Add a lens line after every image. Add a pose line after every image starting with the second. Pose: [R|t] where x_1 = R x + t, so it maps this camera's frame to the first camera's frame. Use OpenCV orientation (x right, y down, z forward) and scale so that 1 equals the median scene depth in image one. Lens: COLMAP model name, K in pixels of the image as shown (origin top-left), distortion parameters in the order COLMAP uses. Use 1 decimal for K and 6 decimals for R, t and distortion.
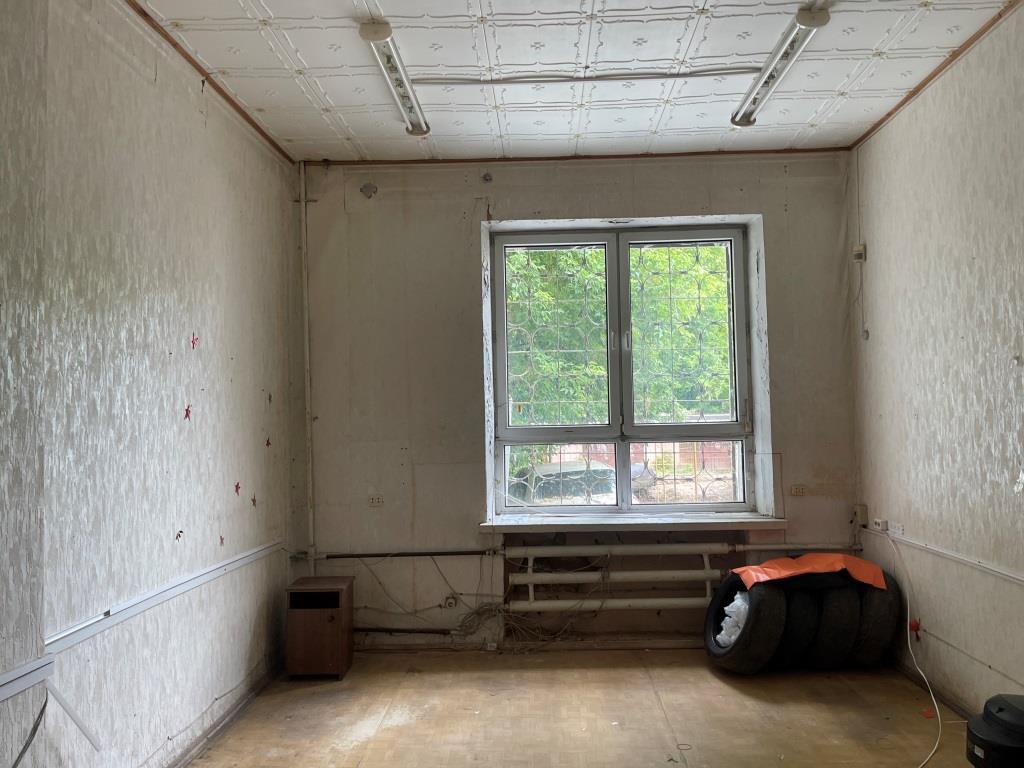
lens RADIAL K [[781.1, 0, 520.9], [0, 781.1, 383.7], [0, 0, 1]] dist [0.057355, -0.068144]
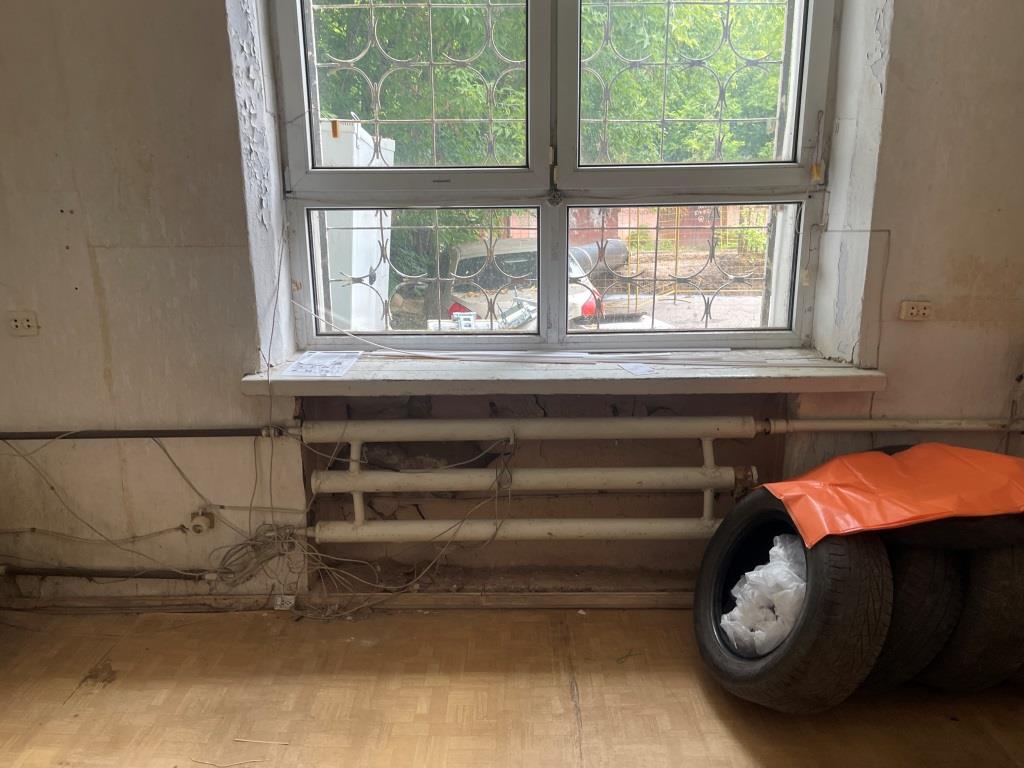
lens RADIAL K [[781.1, 0, 510.6], [0, 781.1, 391.4], [0, 0, 1]] dist [0.057355, -0.068144]
pose [[0.999771, 0.006022, 0.020530, 0.100708], [-0.011786, 0.955872, 0.293549, 0.045613], [-0.017856, -0.293723, 0.955724, 0.538343]]
